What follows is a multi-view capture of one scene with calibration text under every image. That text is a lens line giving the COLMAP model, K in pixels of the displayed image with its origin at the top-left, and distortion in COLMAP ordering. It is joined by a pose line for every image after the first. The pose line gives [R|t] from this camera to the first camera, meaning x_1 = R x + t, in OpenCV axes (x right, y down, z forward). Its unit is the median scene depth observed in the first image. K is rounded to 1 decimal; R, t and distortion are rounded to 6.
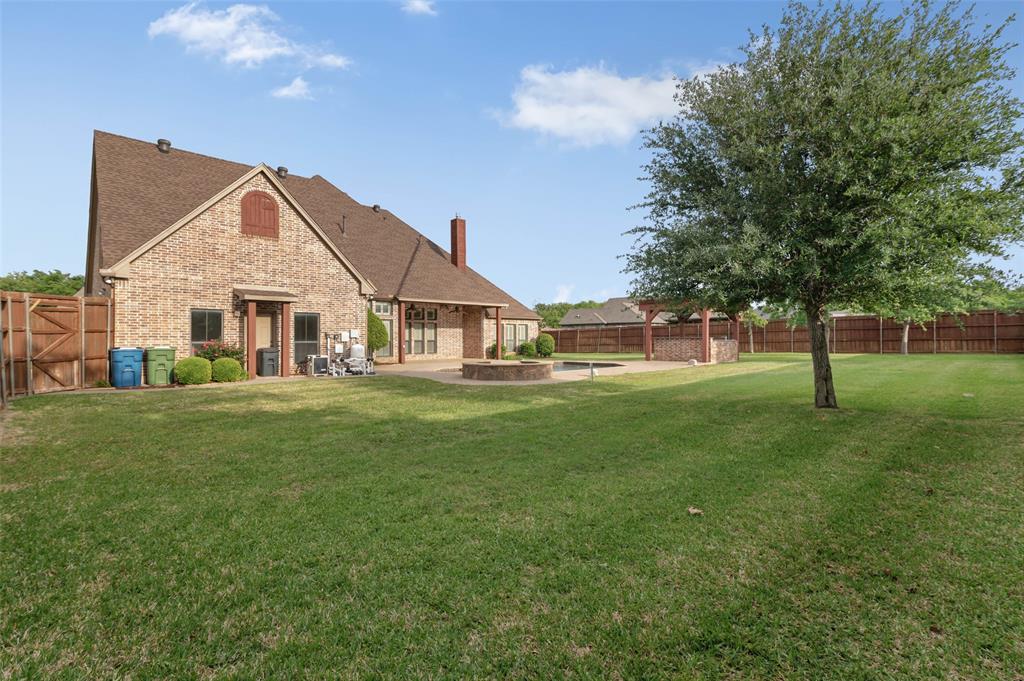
lens RADIAL K [[486.2, 0, 509.1], [0, 486.2, 360.7], [0, 0, 1]] dist [0.001022, 0.000213]
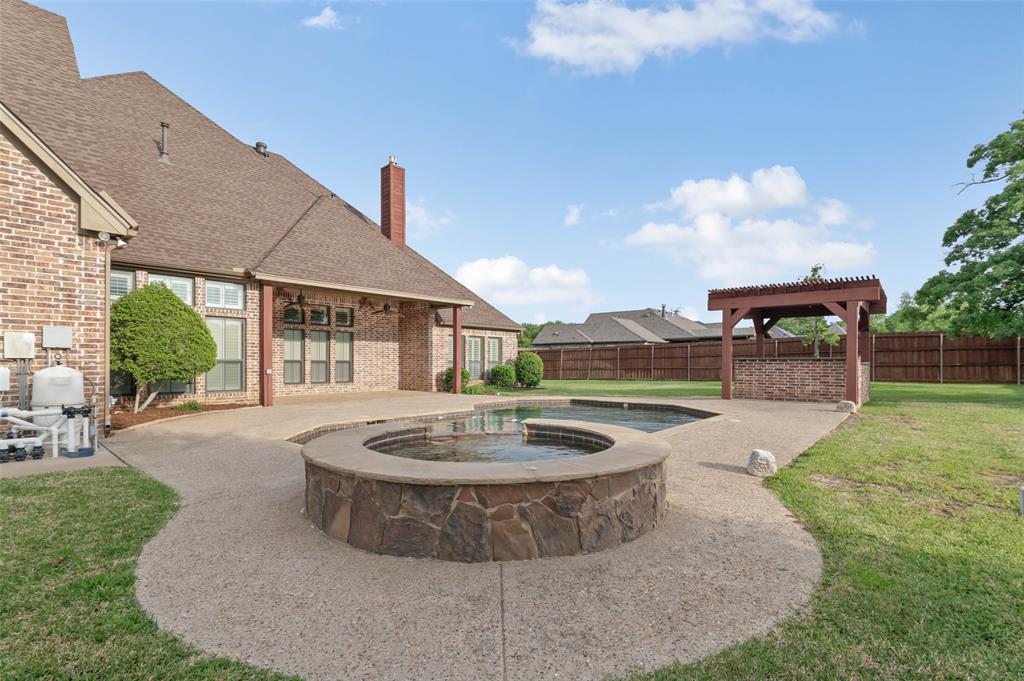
lens RADIAL K [[486.2, 0, 509.1], [0, 486.2, 360.7], [0, 0, 1]] dist [0.001022, 0.000213]
pose [[0.996329, 0.006010, 0.085397, -0.008382], [-0.001855, 0.998814, -0.048654, -0.013195], [-0.085588, 0.048317, 0.995158, 0.381301]]
